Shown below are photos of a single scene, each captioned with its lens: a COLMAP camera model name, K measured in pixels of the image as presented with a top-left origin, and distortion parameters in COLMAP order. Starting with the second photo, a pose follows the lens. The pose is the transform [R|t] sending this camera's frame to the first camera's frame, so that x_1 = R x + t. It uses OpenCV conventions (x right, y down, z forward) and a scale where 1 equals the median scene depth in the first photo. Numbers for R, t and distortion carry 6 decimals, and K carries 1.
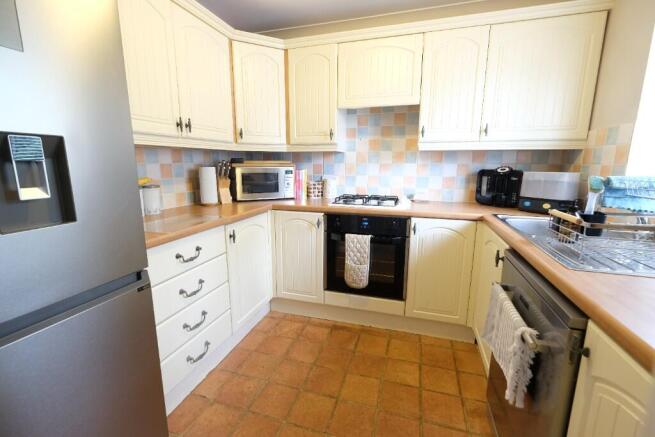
lens RADIAL K [[285.6, 0, 327.7], [0, 285.6, 217.8], [0, 0, 1]] dist [-0.001933, -0.000586]
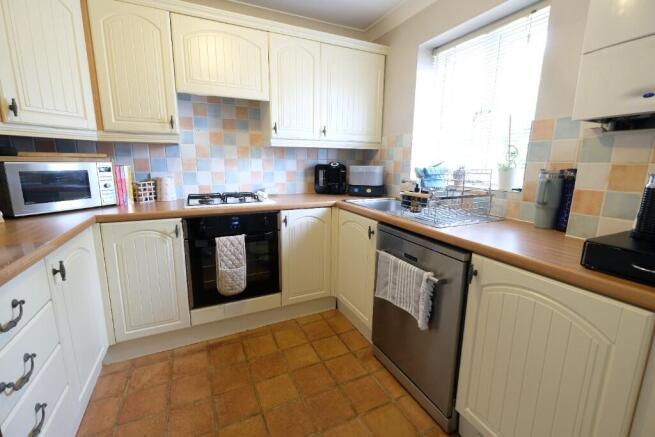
lens RADIAL K [[285.6, 0, 328.4], [0, 285.6, 215.8], [0, 0, 1]] dist [-0.001933, -0.000586]
pose [[0.733723, -0.124709, 0.667906, -0.262462], [0.120274, 0.991327, 0.052971, -0.015850], [-0.668719, 0.041466, 0.742358, 0.109051]]
